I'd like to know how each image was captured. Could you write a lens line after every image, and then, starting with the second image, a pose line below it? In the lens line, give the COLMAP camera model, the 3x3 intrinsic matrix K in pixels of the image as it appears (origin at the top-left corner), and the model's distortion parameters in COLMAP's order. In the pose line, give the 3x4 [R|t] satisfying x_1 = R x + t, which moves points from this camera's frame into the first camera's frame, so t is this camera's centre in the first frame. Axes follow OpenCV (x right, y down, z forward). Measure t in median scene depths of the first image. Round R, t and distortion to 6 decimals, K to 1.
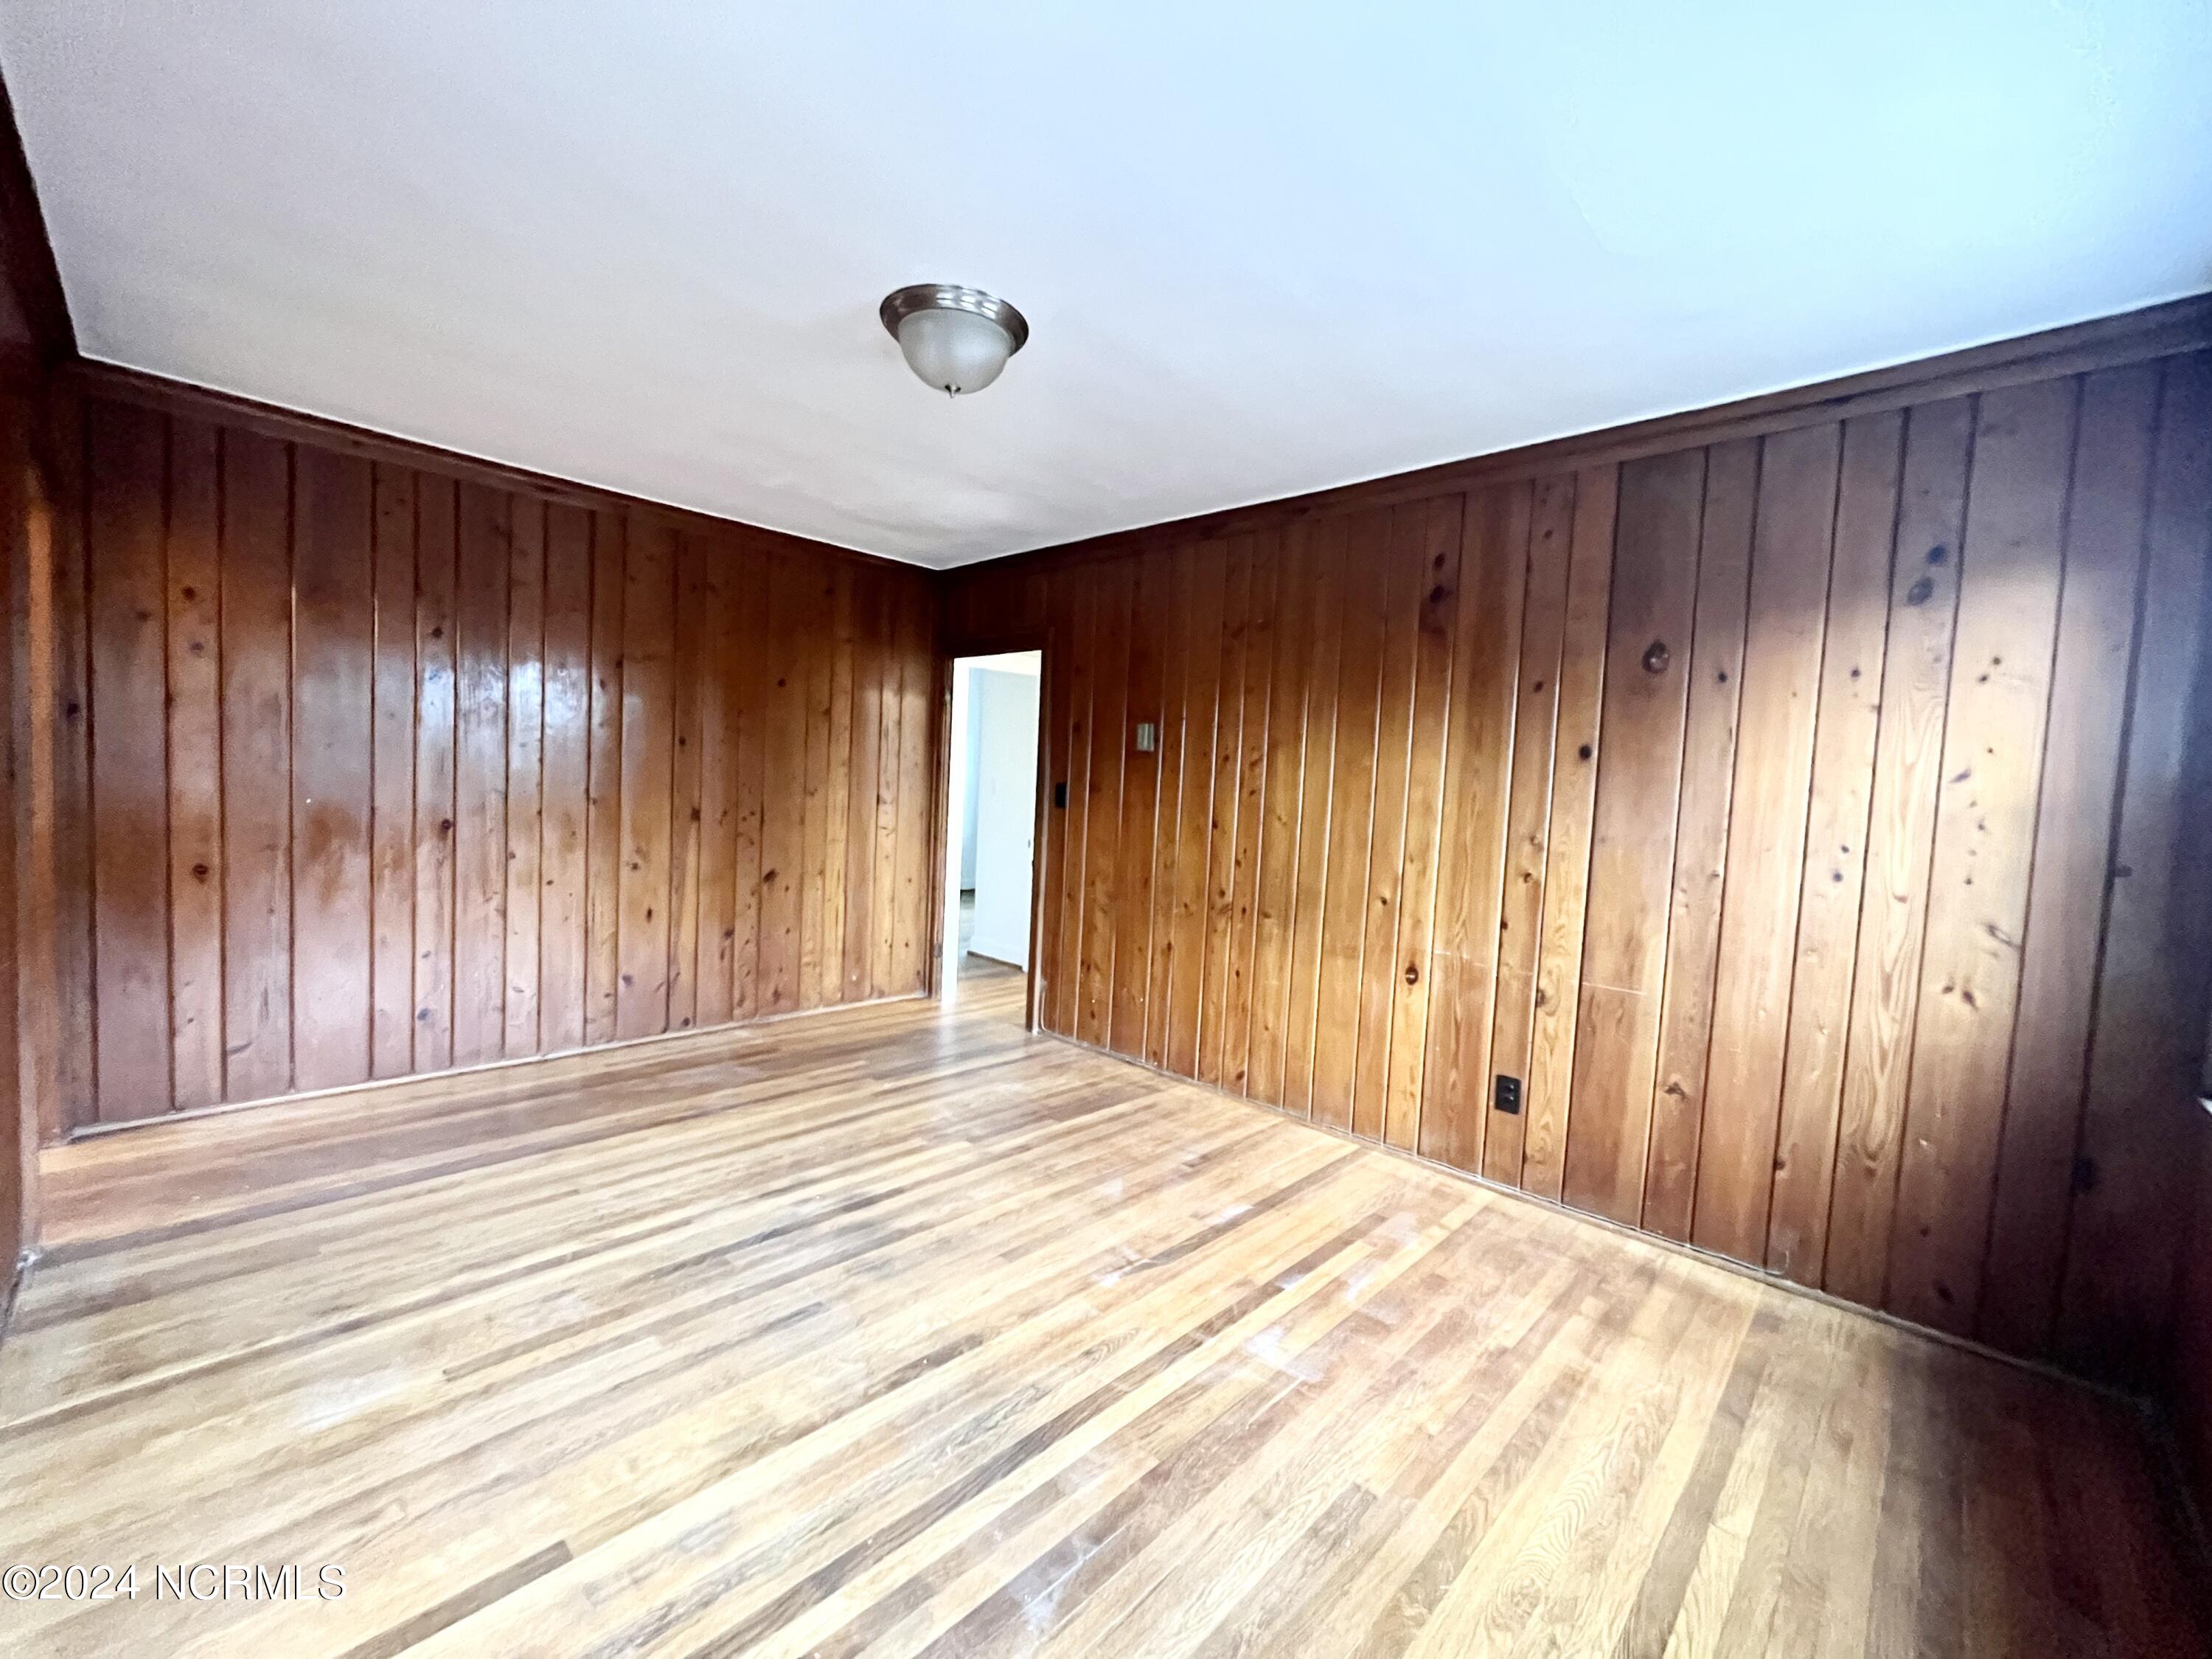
lens RADIAL K [[889.3, 0, 1102.9], [0, 889.3, 830.1], [0, 0, 1]] dist [-0.000162, -0.000088]
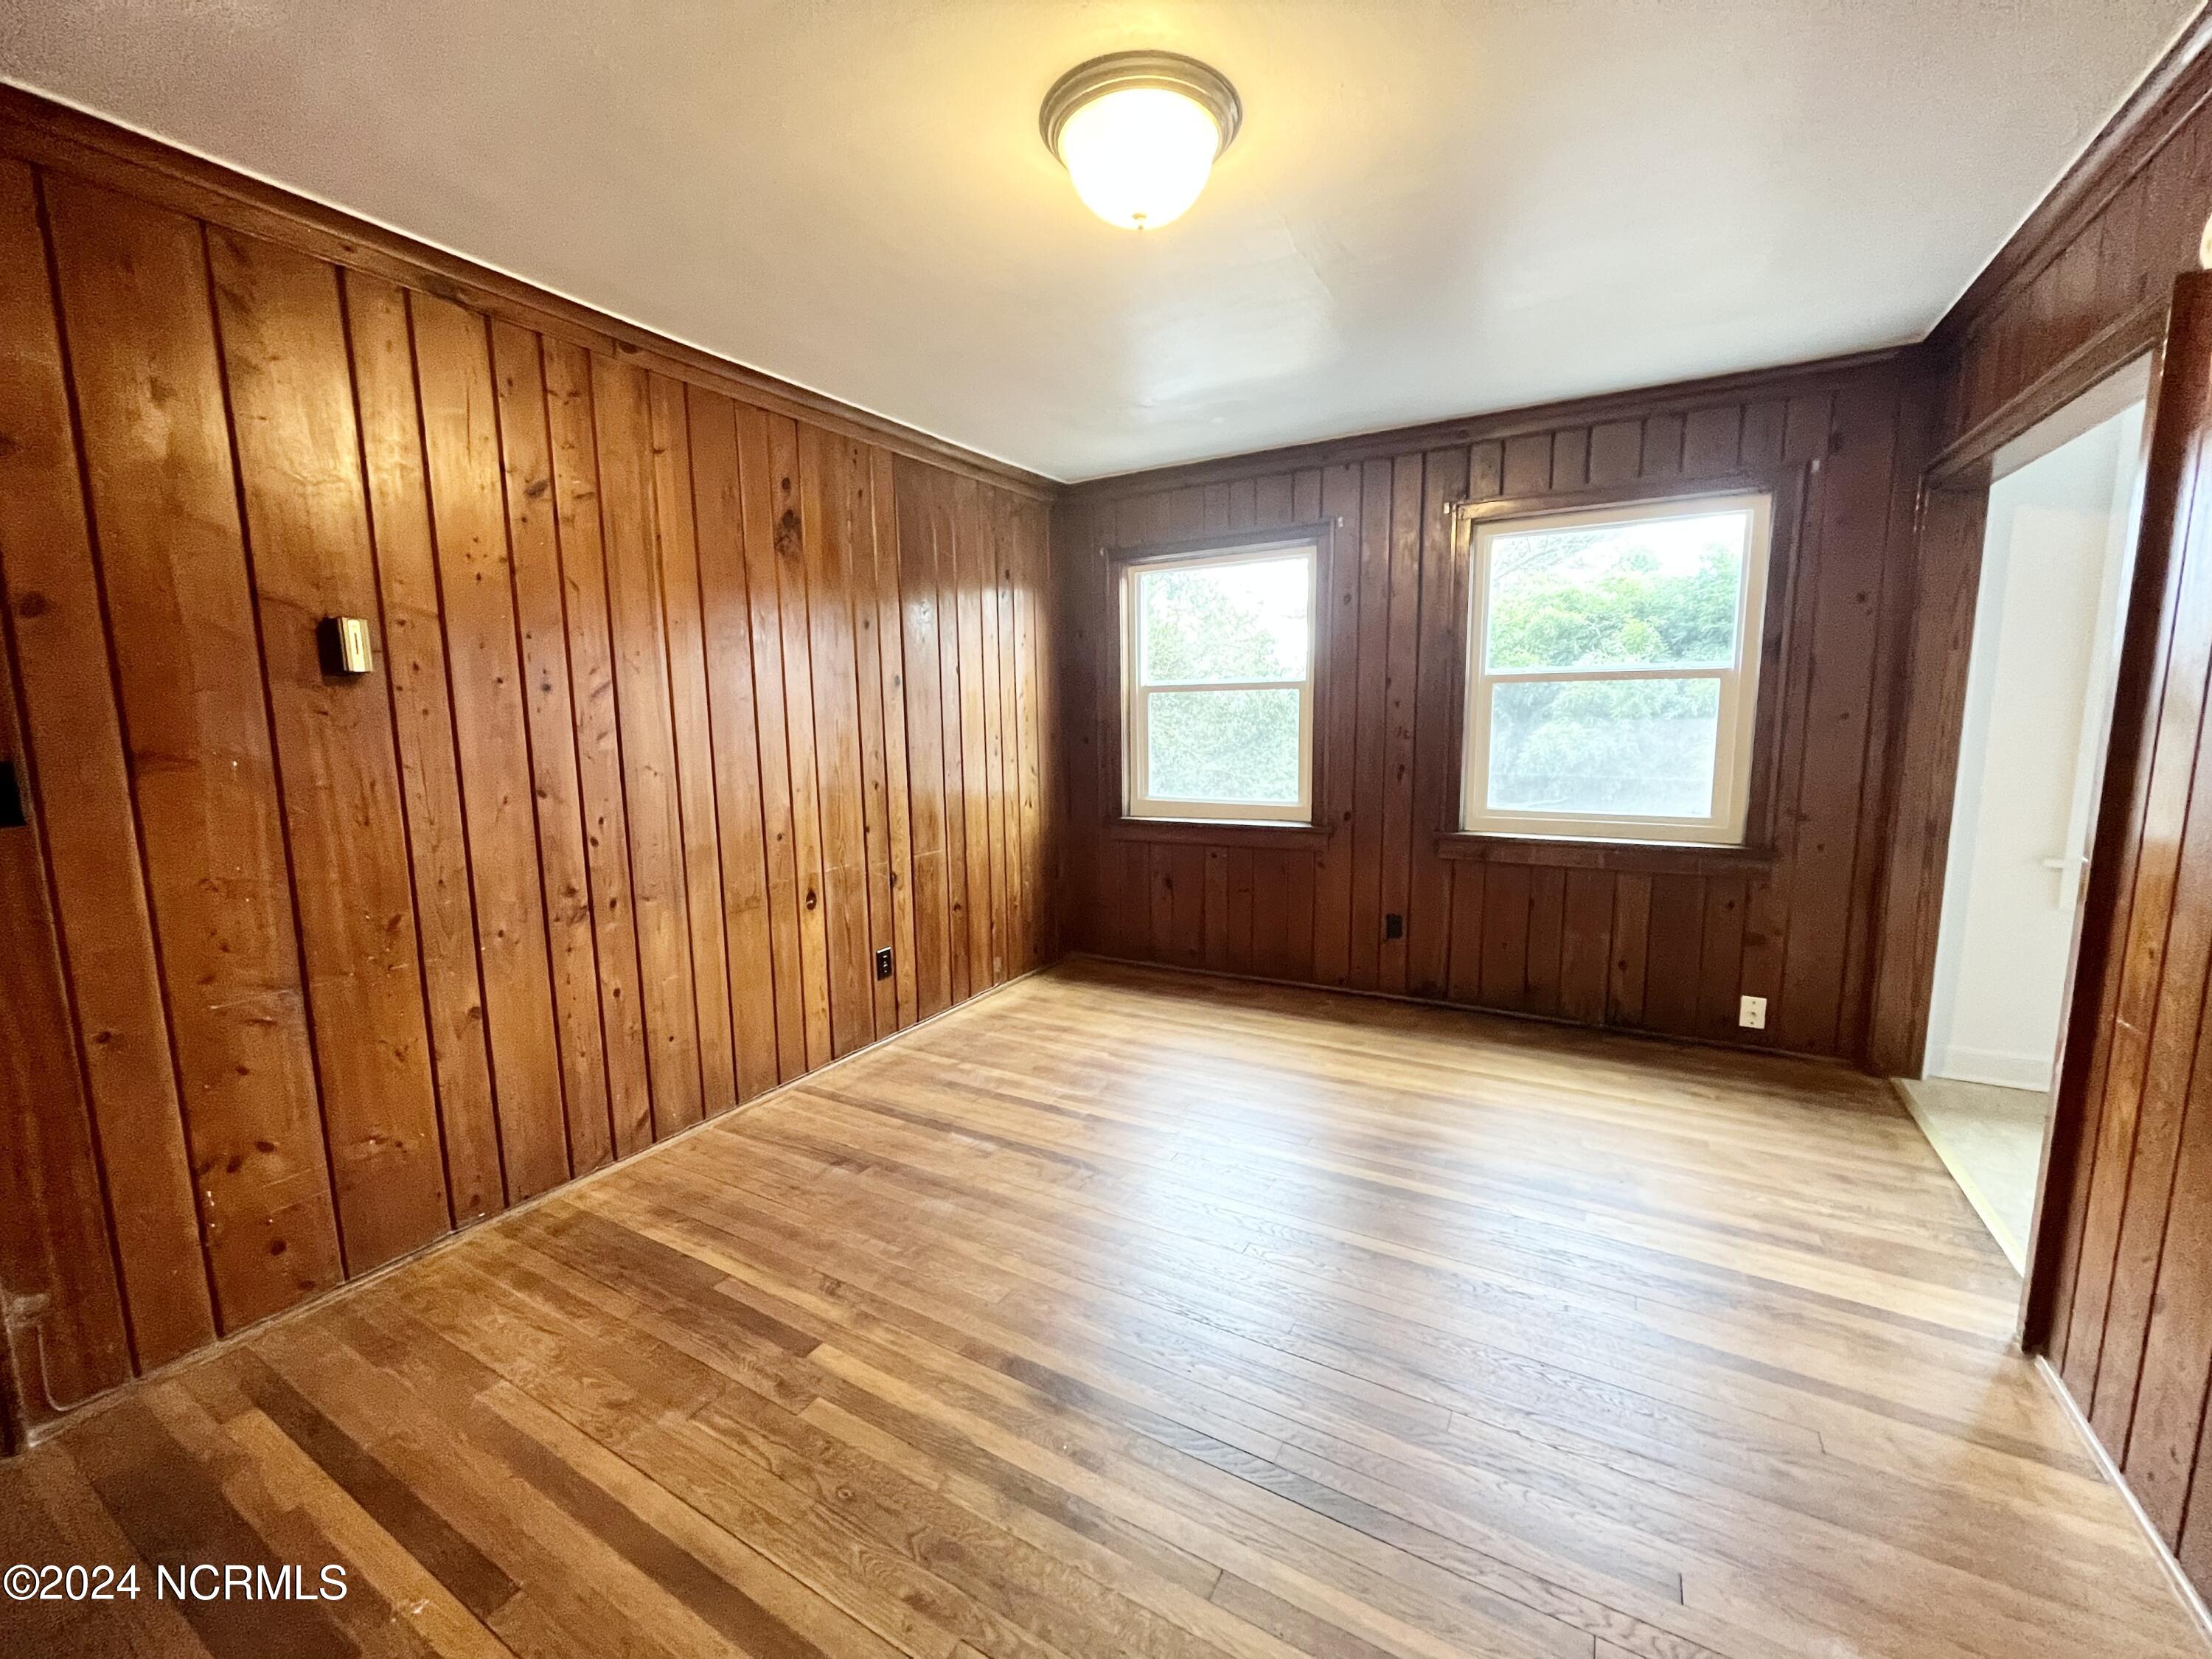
lens RADIAL K [[889.3, 0, 1102.9], [0, 889.3, 830.1], [0, 0, 1]] dist [-0.000162, -0.000088]
pose [[-0.231358, -0.176121, 0.956794, -0.773867], [0.057453, 0.979287, 0.194154, -0.106207], [-0.971171, 0.099889, -0.216447, 0.989186]]
